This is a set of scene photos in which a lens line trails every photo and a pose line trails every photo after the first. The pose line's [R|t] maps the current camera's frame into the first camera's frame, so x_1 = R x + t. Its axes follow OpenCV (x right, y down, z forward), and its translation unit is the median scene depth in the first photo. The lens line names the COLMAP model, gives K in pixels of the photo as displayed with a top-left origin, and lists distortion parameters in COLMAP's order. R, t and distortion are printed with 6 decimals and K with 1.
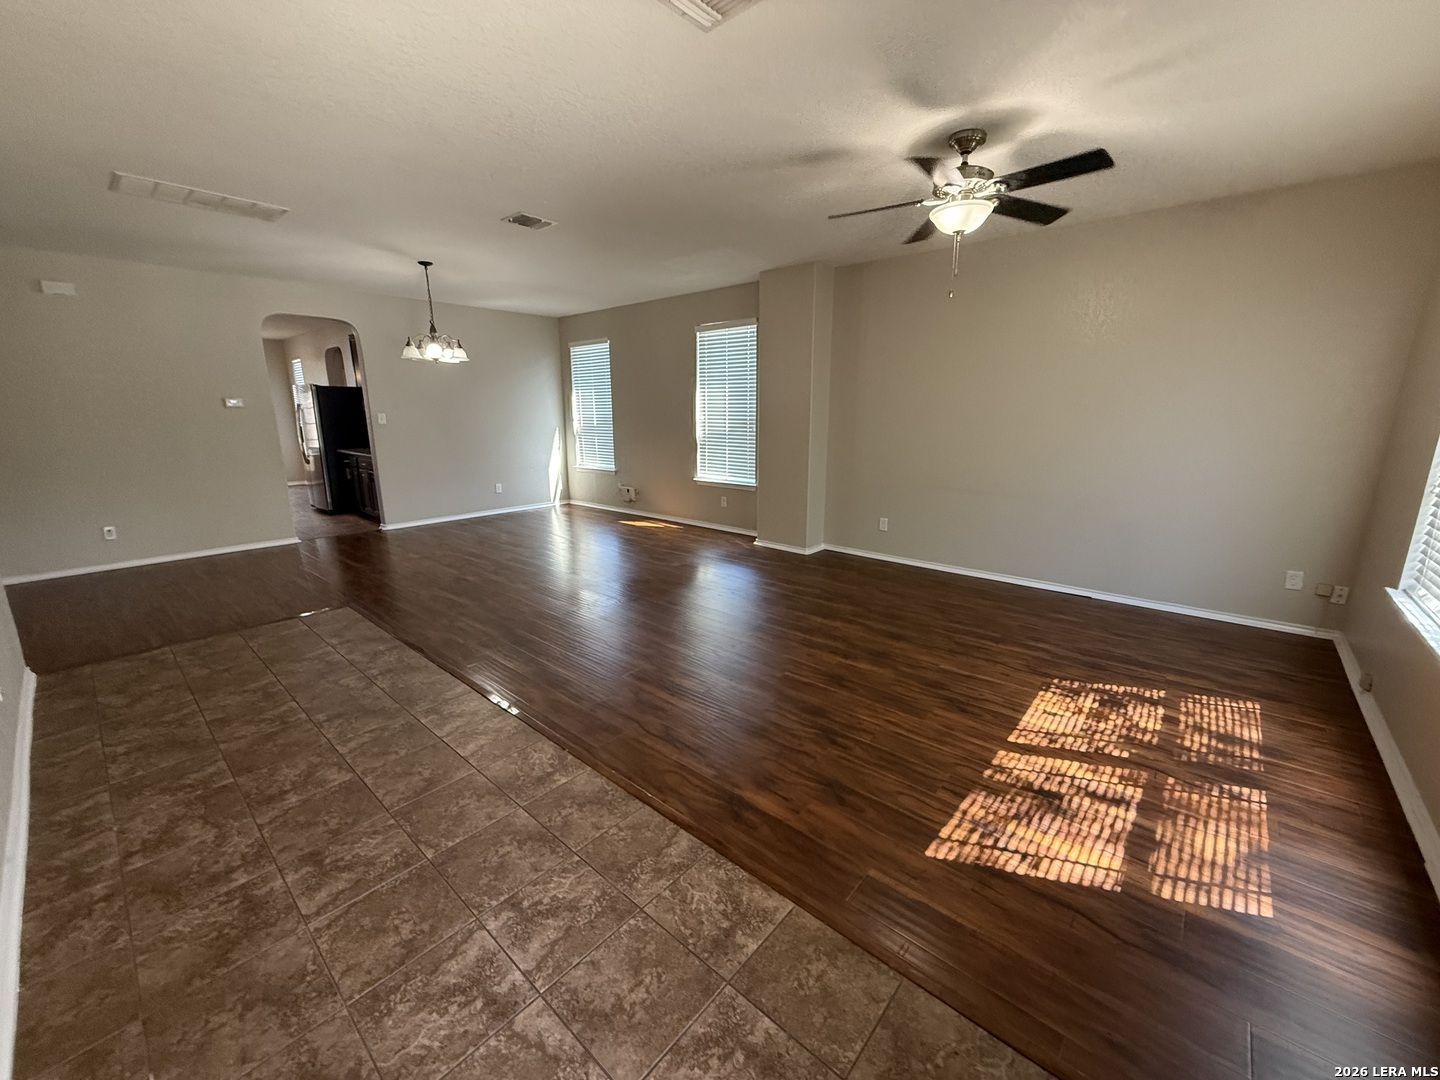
lens RADIAL K [[570.8, 0, 714.6], [0, 570.8, 537.3], [0, 0, 1]] dist [-0.000393, -0.000112]
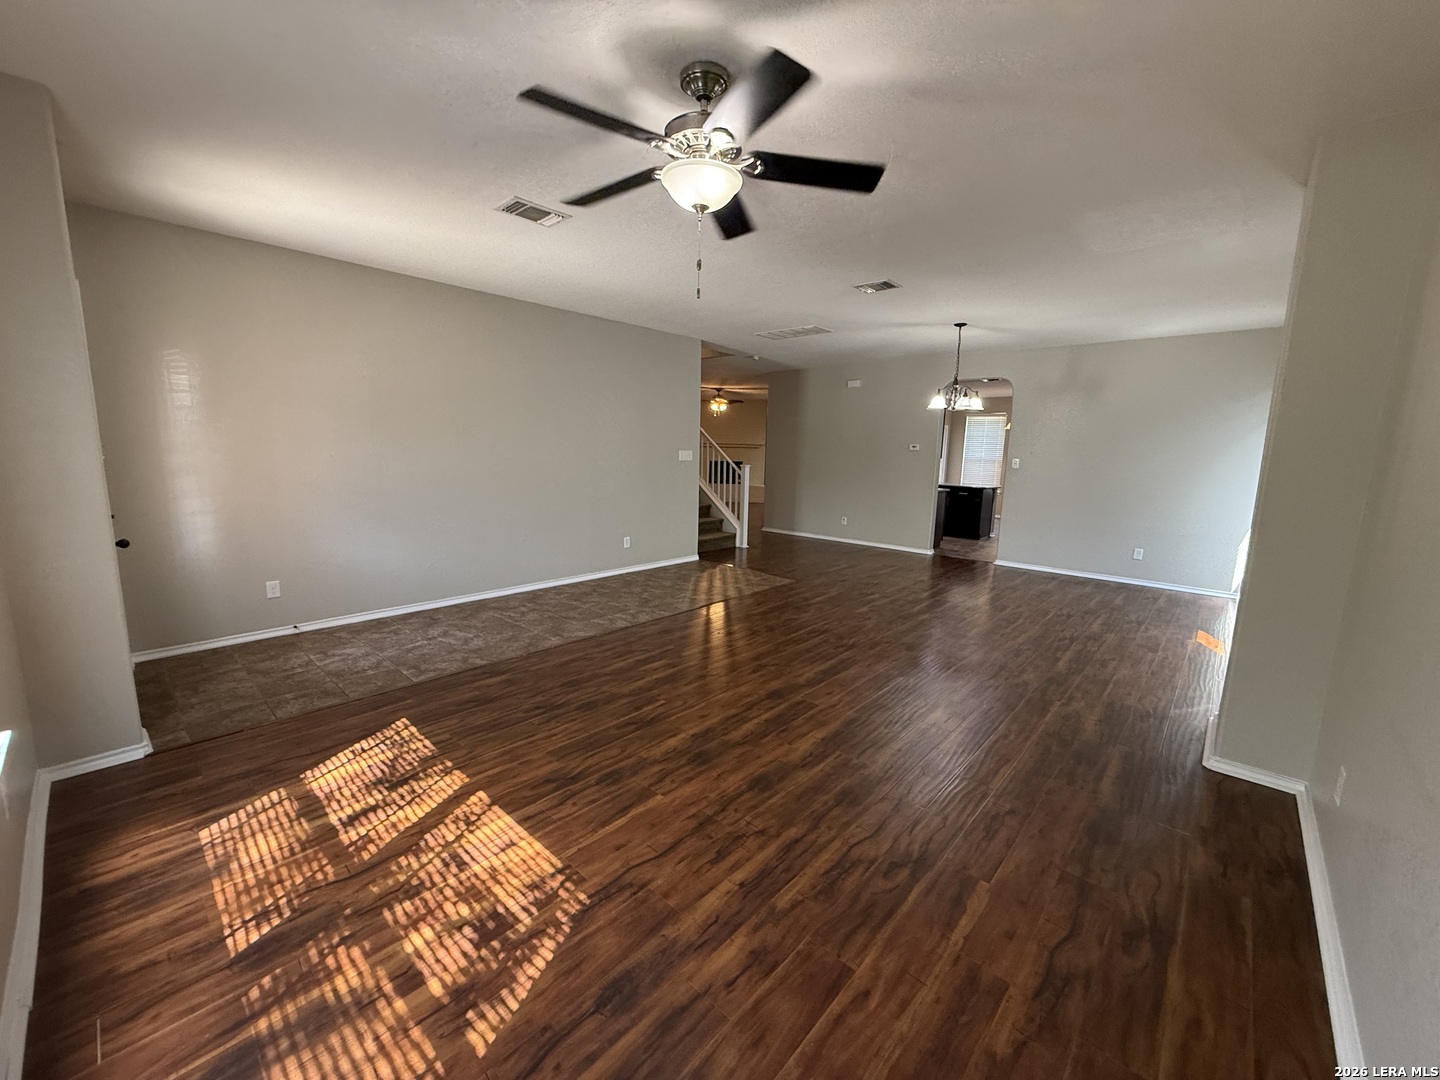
lens RADIAL K [[570.8, 0, 713.8], [0, 570.8, 527.5], [0, 0, 1]] dist [-0.000393, -0.000112]
pose [[-0.018549, 0.142528, -0.989617, 1.618201], [-0.243675, 0.959297, 0.142728, -0.339287], [0.969680, 0.243792, 0.016937, 1.470672]]
